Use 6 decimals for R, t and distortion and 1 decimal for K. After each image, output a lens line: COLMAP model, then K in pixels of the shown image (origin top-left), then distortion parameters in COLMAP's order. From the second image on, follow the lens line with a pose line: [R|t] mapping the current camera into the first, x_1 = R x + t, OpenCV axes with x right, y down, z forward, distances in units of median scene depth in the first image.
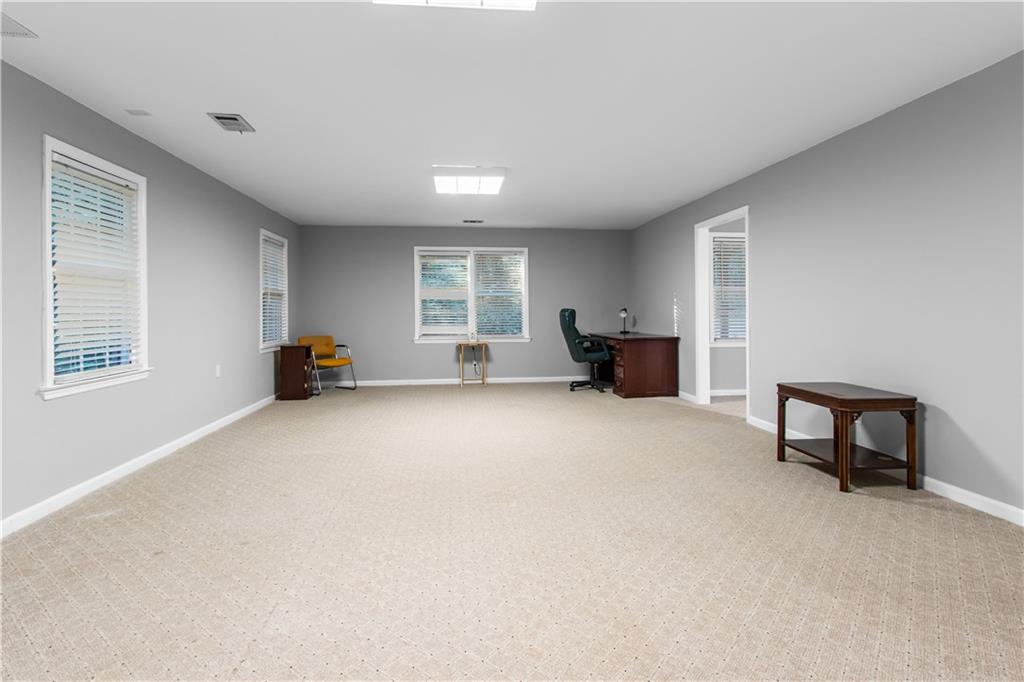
lens RADIAL K [[499.7, 0, 511.9], [0, 499.7, 311.2], [0, 0, 1]] dist [0.000293, -0.001011]
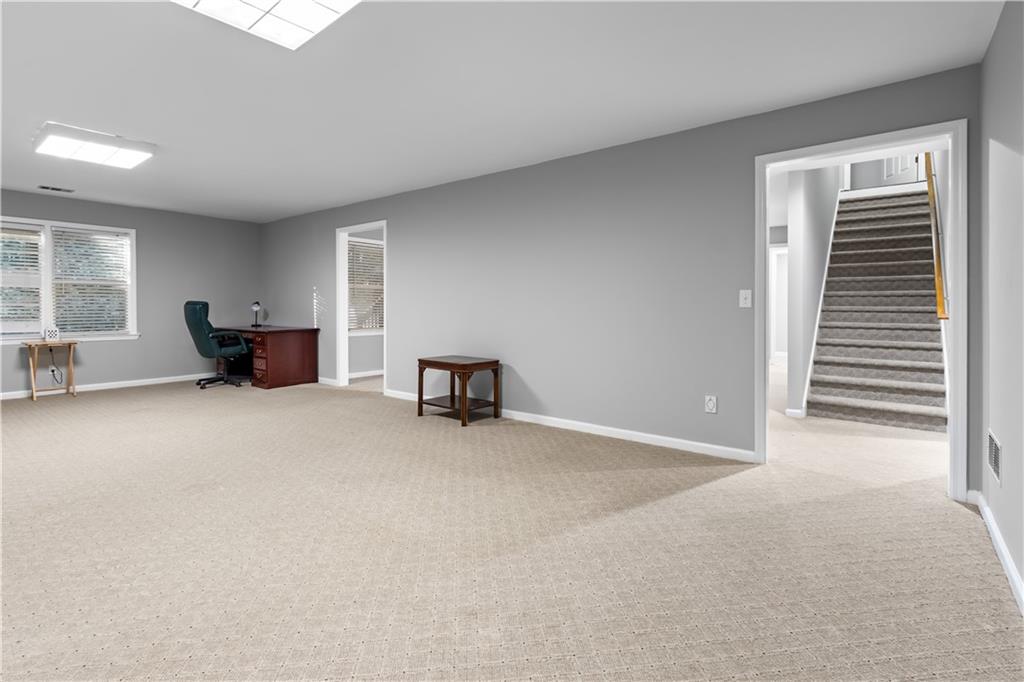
lens RADIAL K [[491.3, 0, 509.6], [0, 491.3, 309.3], [0, 0, 1]] dist [0.000052, 0.000419]
pose [[0.706902, 0.002744, 0.707306, -0.146091], [-0.007916, 0.999961, 0.004033, 0.002328], [-0.707267, -0.008450, 0.706896, -0.069143]]
